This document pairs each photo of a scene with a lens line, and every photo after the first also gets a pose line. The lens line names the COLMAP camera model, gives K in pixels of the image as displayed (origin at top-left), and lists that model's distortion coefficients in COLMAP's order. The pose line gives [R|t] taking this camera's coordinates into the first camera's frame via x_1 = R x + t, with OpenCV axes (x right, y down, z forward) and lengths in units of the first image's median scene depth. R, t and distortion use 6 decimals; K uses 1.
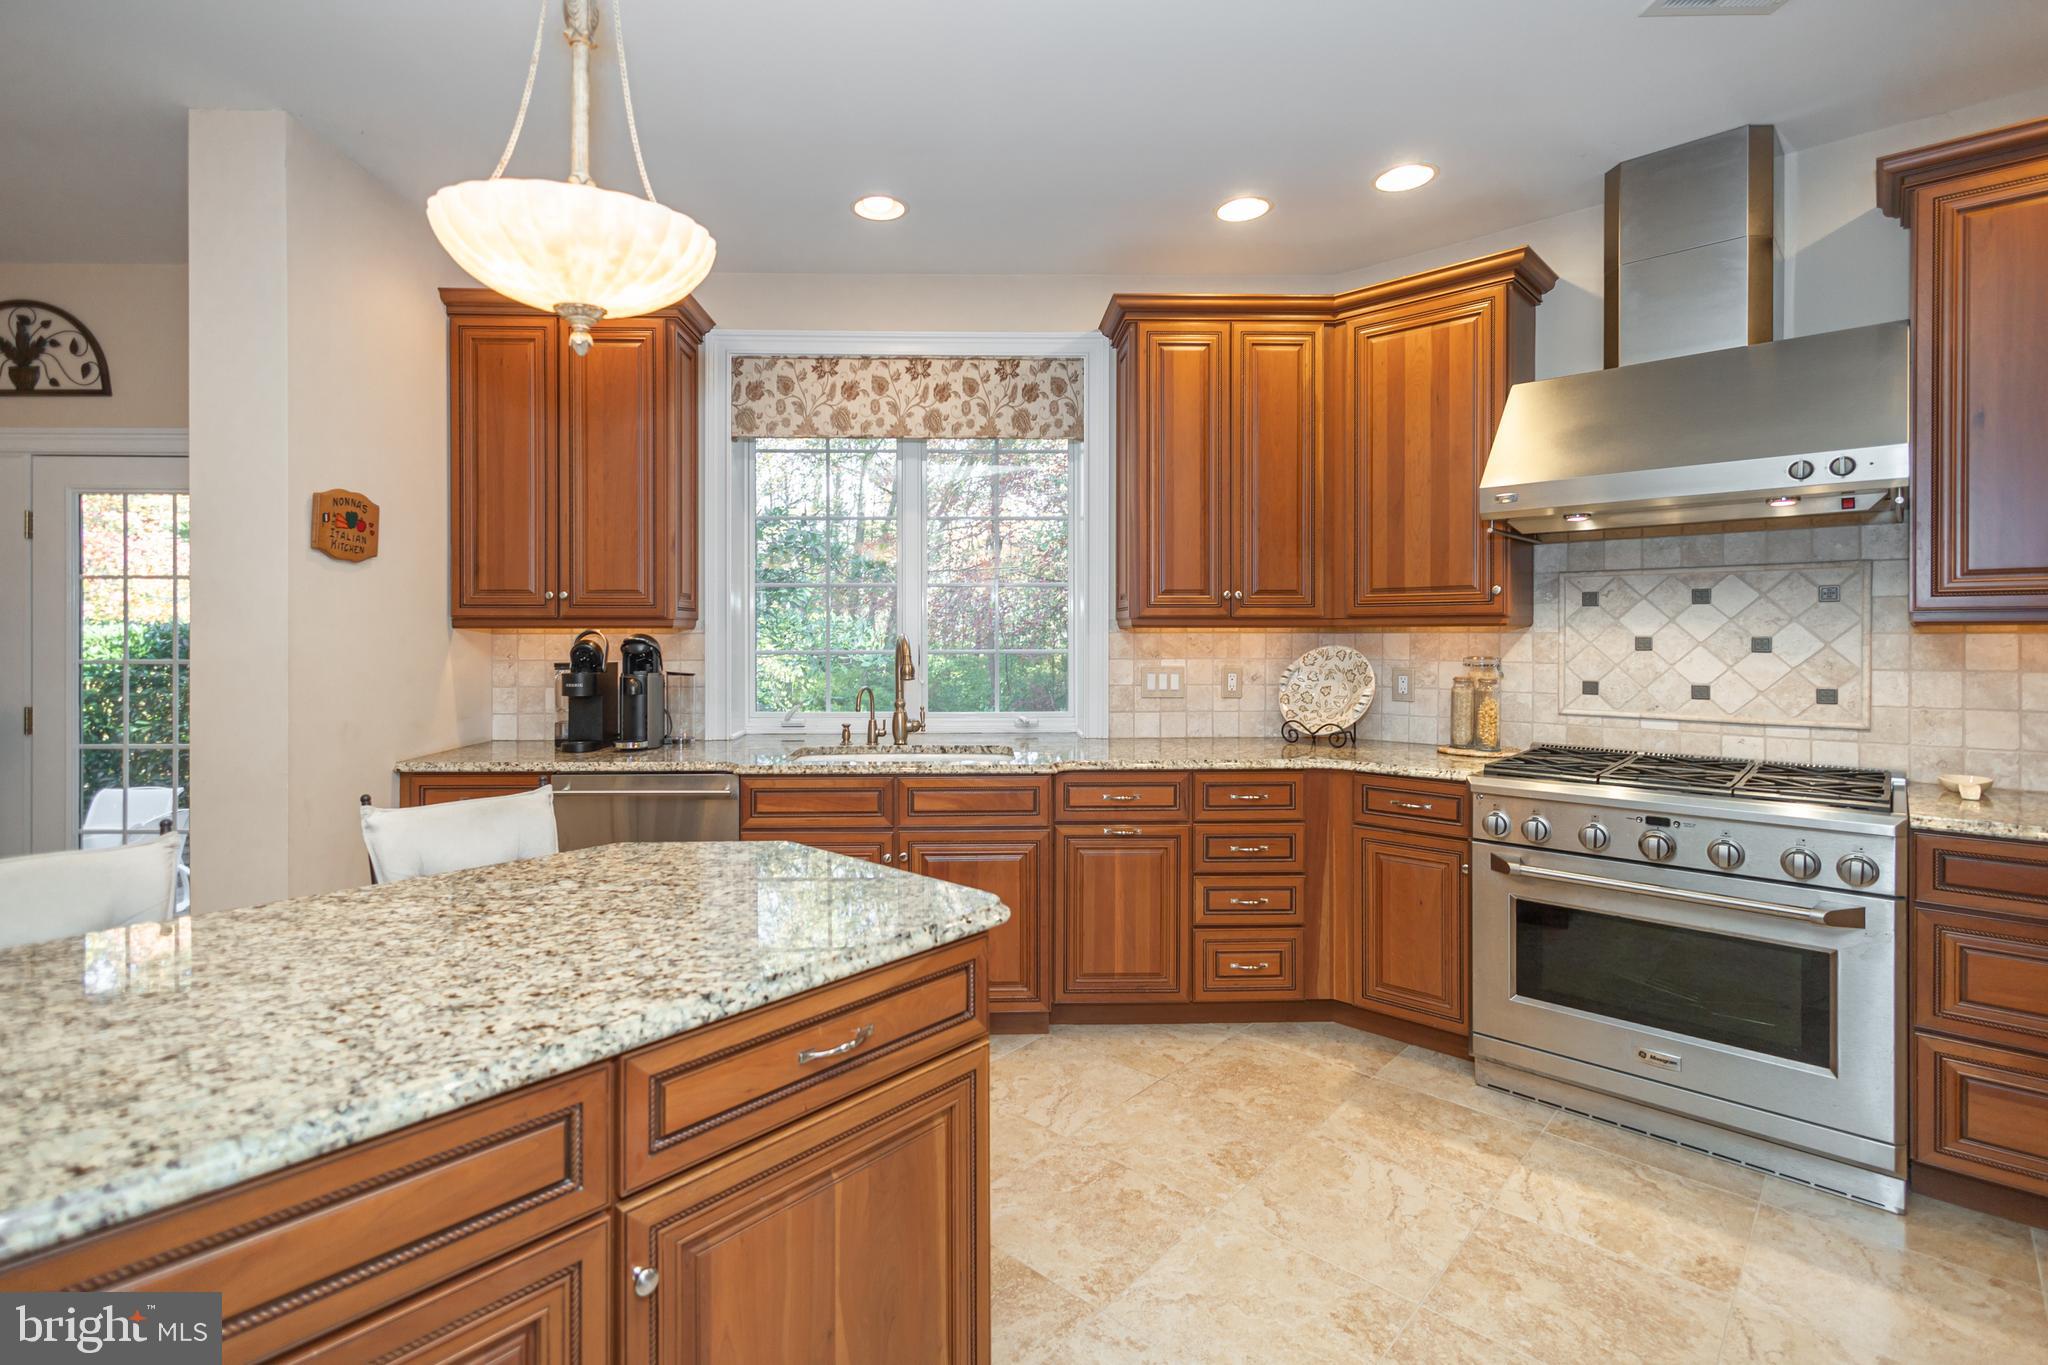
lens RADIAL K [[949.0, 0, 966.1], [0, 949.0, 647.0], [0, 0, 1]] dist [0.008612, -0.001296]
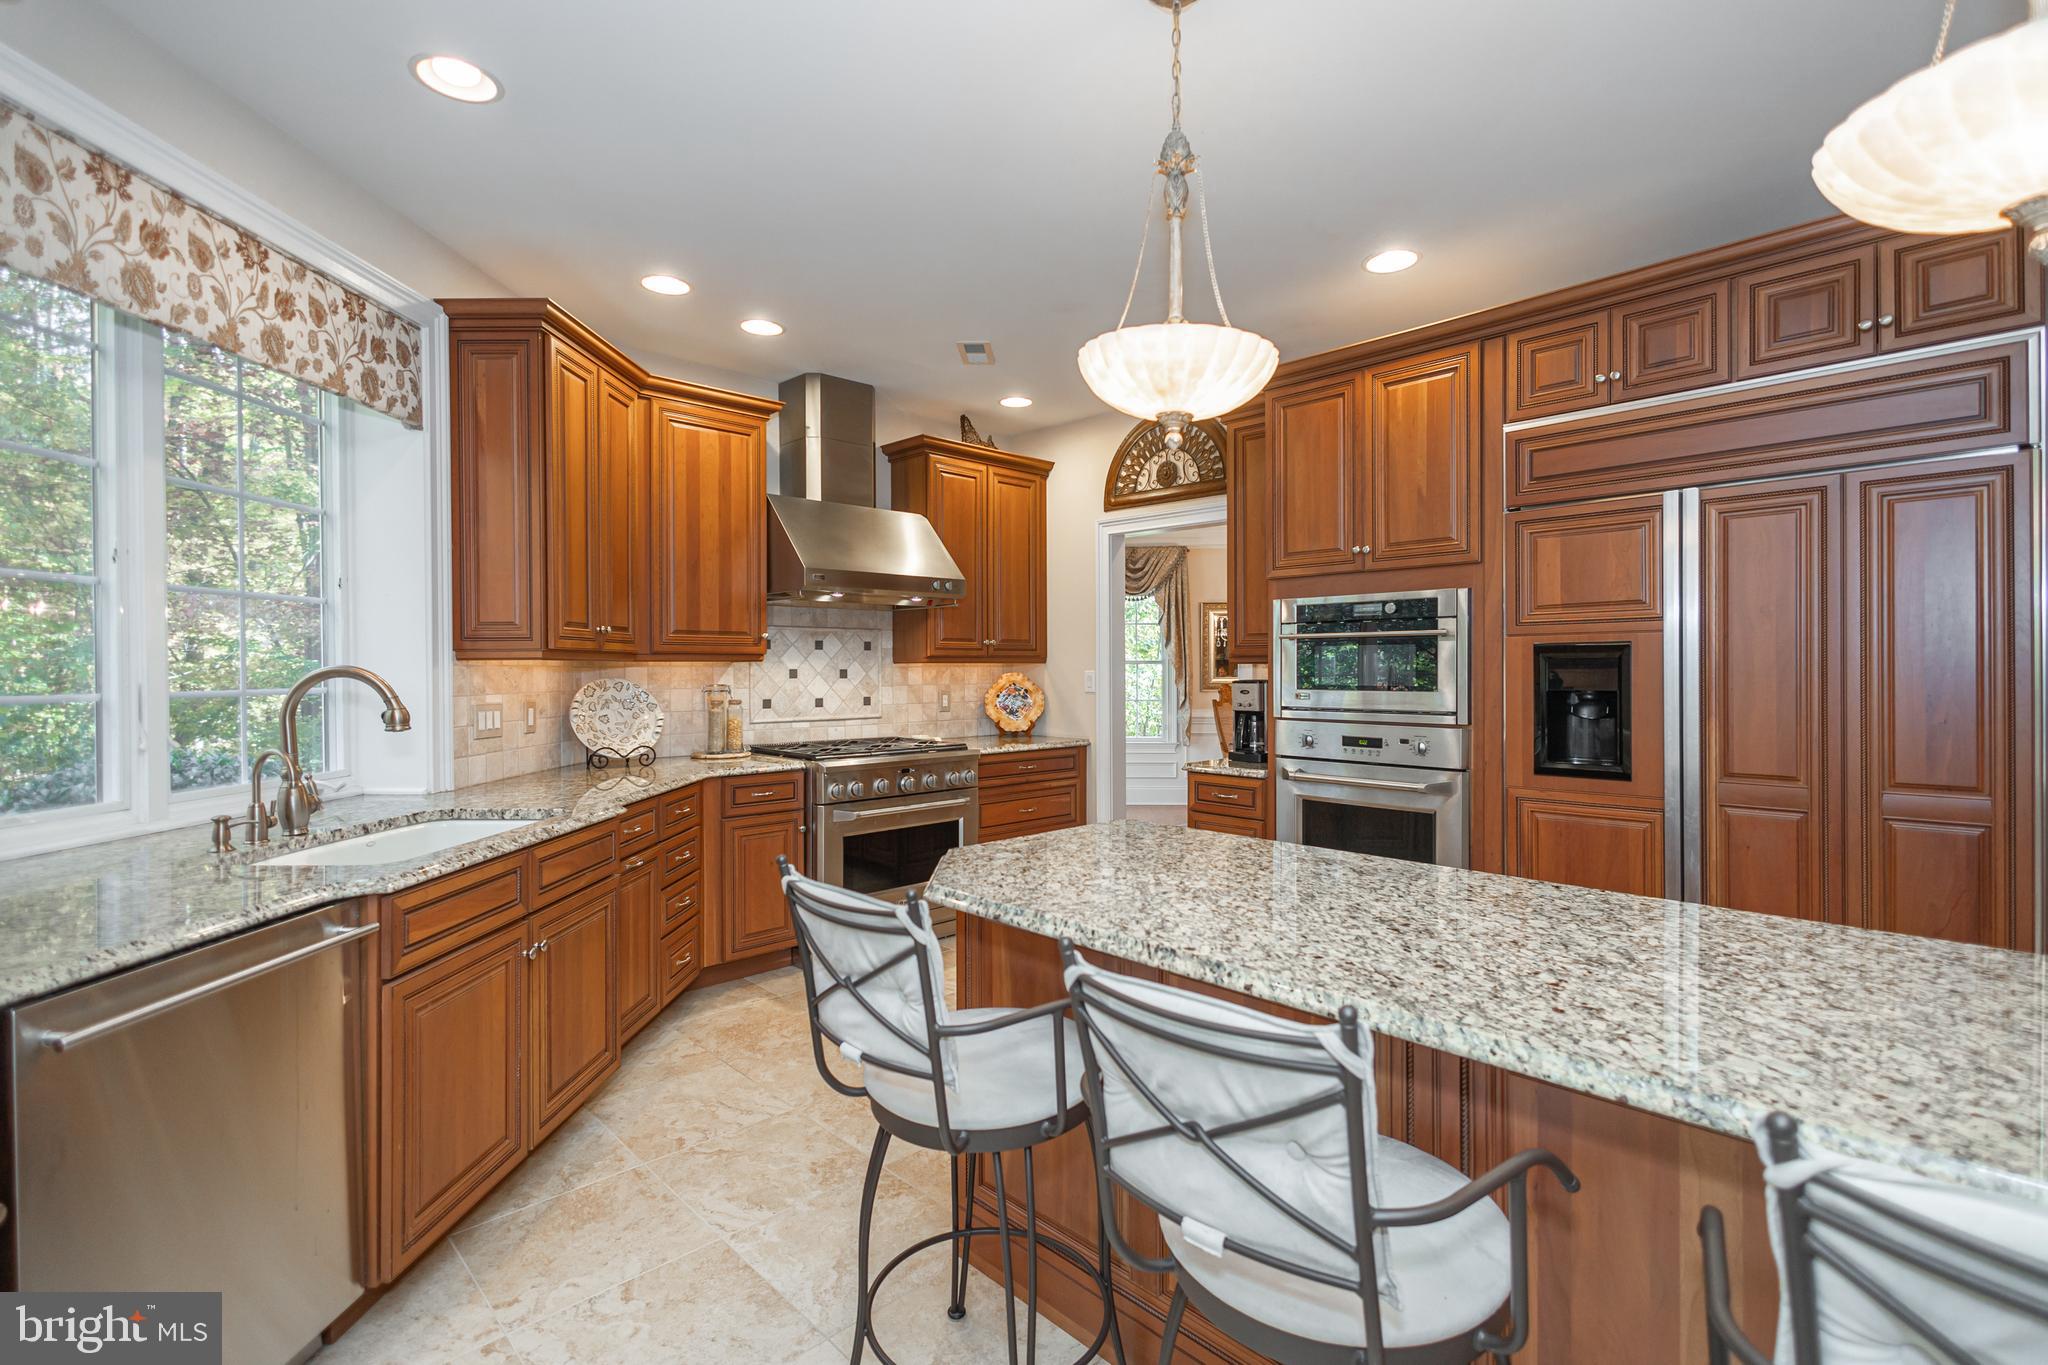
lens RADIAL K [[949.0, 0, 1027.6], [0, 949.0, 684.1], [0, 0, 1]] dist [0.008612, -0.001296]
pose [[0.034105, -0.015423, 0.999299, -0.707636], [0.016139, 0.999759, 0.014880, -0.002904], [-0.999288, 0.015620, 0.034345, 0.475496]]
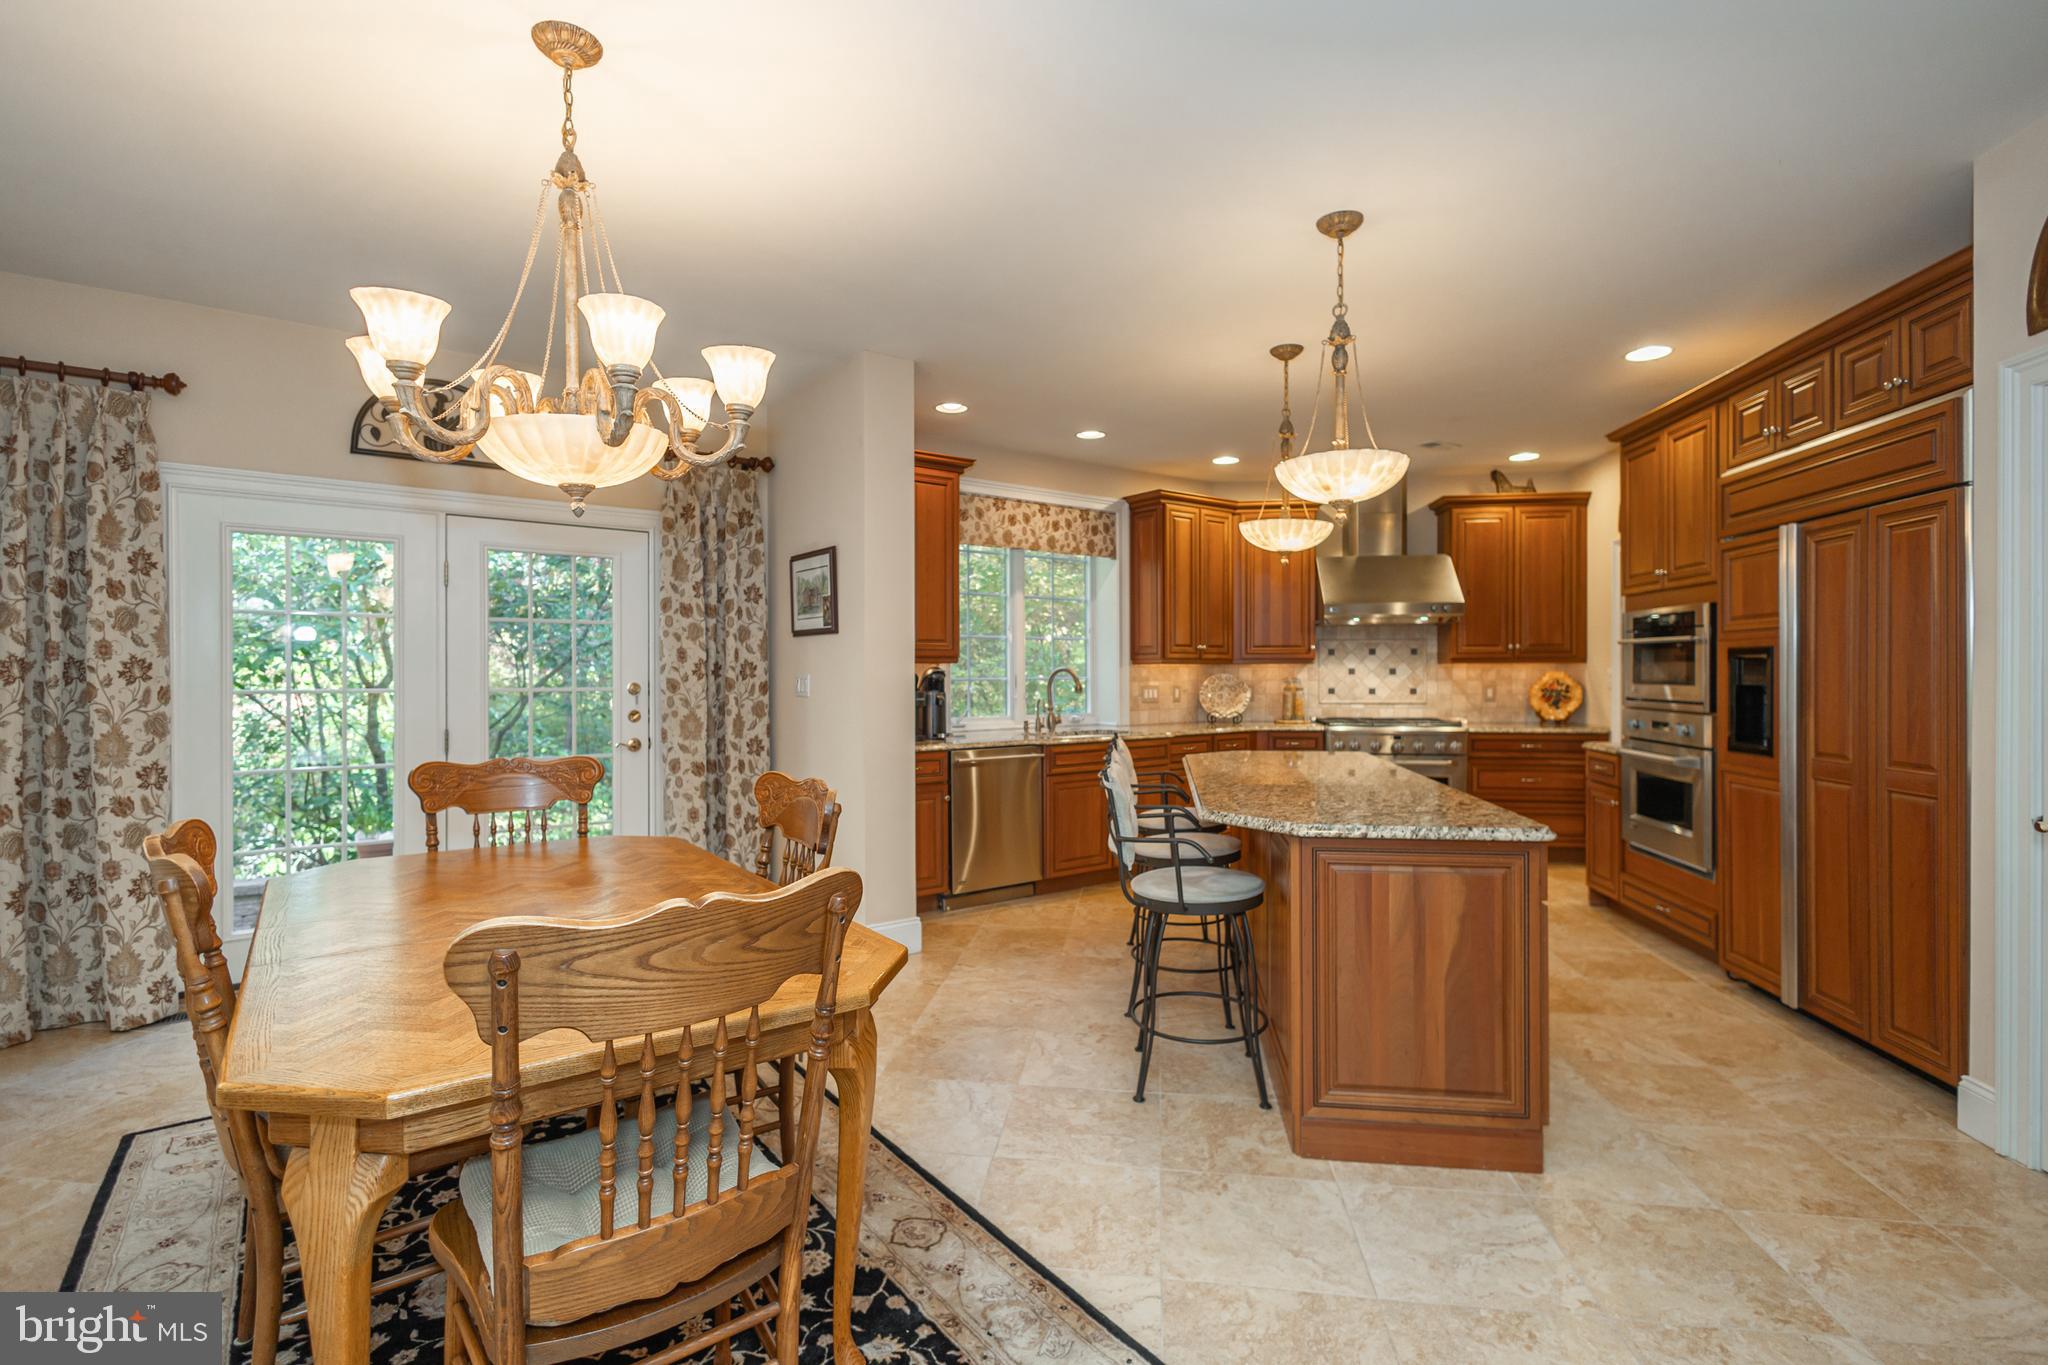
lens RADIAL K [[949.0, 0, 1009.4], [0, 949.0, 678.7], [0, 0, 1]] dist [0.008612, -0.001296]
pose [[0.816655, -0.006676, 0.577087, -1.118075], [0.010175, 0.999944, -0.002831, 0.010861], [-0.577036, 0.008184, 0.816678, -0.354825]]
